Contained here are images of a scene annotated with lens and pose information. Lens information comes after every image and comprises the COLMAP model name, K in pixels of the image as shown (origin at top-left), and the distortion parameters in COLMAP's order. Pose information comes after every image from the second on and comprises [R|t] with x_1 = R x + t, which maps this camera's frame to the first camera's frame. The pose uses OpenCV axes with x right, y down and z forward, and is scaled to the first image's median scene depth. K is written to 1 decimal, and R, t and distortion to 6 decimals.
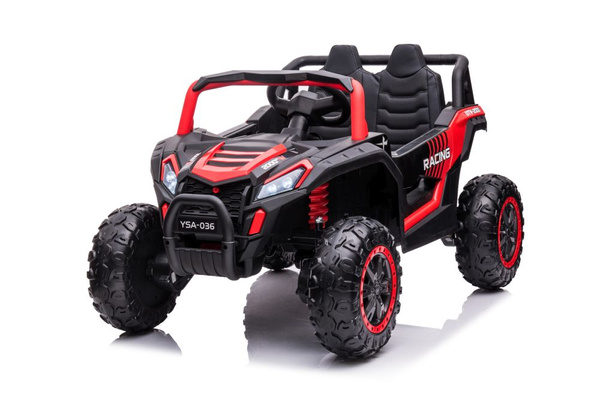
lens RADIAL K [[1107.7, 0, 298.9], [0, 1107.7, 201.7], [0, 0, 1]] dist [0.104118, 0.000000]
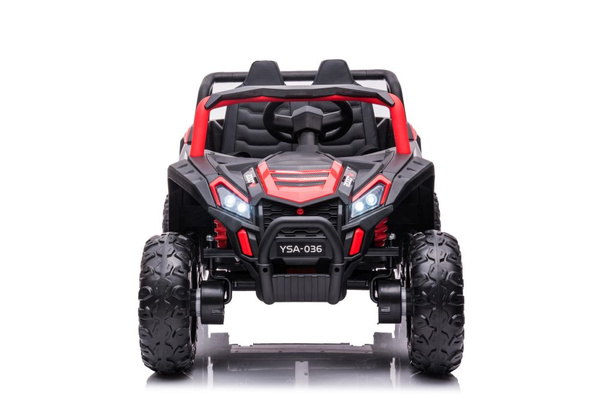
lens RADIAL K [[1107.7, 0, 299.4], [0, 1107.7, 199.5], [0, 0, 1]] dist [0.104118, 0.000000]
pose [[0.913725, -0.051351, 0.403076, -0.460010], [0.058647, 0.998262, -0.005769, -0.015290], [-0.402079, 0.028911, 0.915148, 0.129071]]
